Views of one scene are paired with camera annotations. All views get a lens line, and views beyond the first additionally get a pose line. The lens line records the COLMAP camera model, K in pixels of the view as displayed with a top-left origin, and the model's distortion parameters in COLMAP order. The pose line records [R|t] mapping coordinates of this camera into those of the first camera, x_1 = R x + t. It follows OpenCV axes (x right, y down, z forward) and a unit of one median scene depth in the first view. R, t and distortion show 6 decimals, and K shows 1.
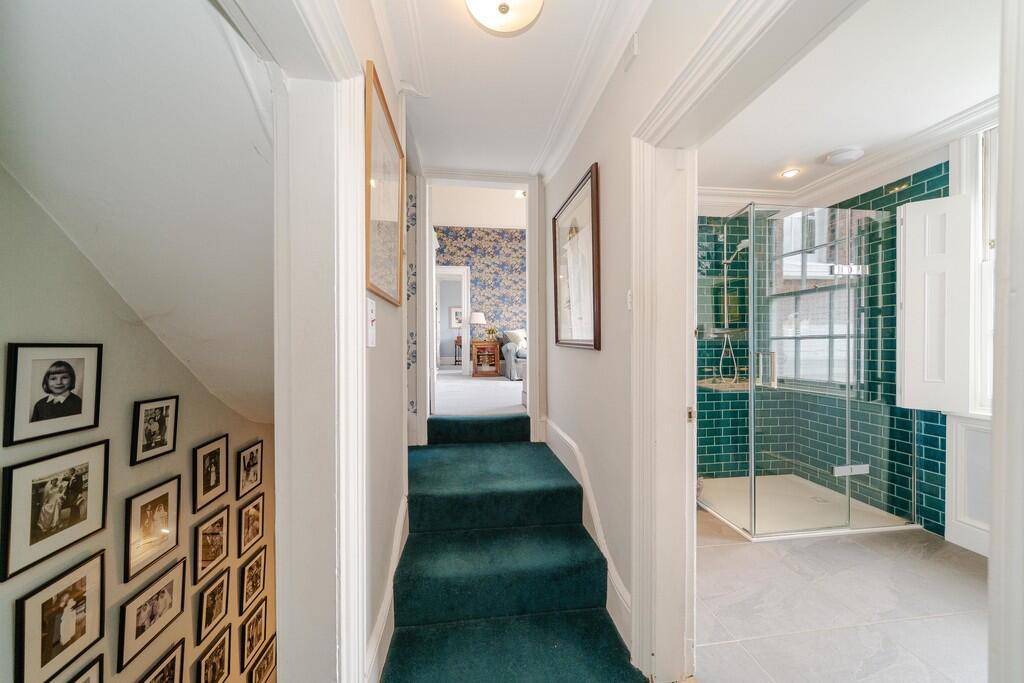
lens RADIAL K [[348.1, 0, 509.7], [0, 348.1, 344.0], [0, 0, 1]] dist [-0.000900, -0.000170]
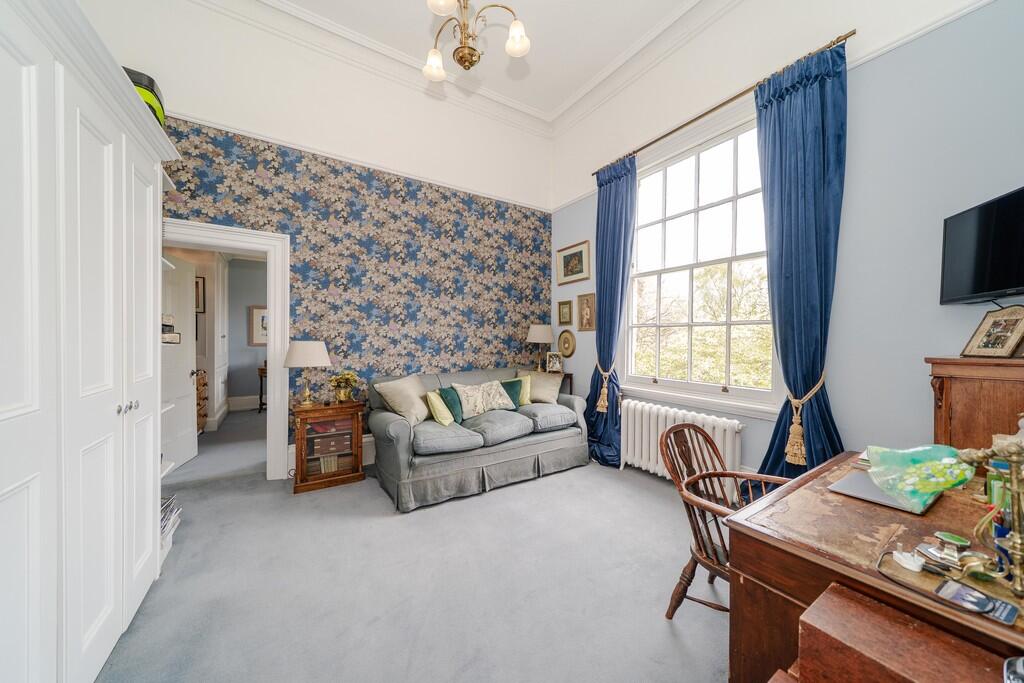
lens RADIAL K [[348.1, 0, 512.1], [0, 348.1, 342.4], [0, 0, 1]] dist [-0.000900, -0.000170]
pose [[0.903132, 0.008966, 0.429270, -0.047214], [-0.010929, 0.999938, 0.002108, -0.089020], [-0.429225, -0.006595, 0.903174, 0.473308]]
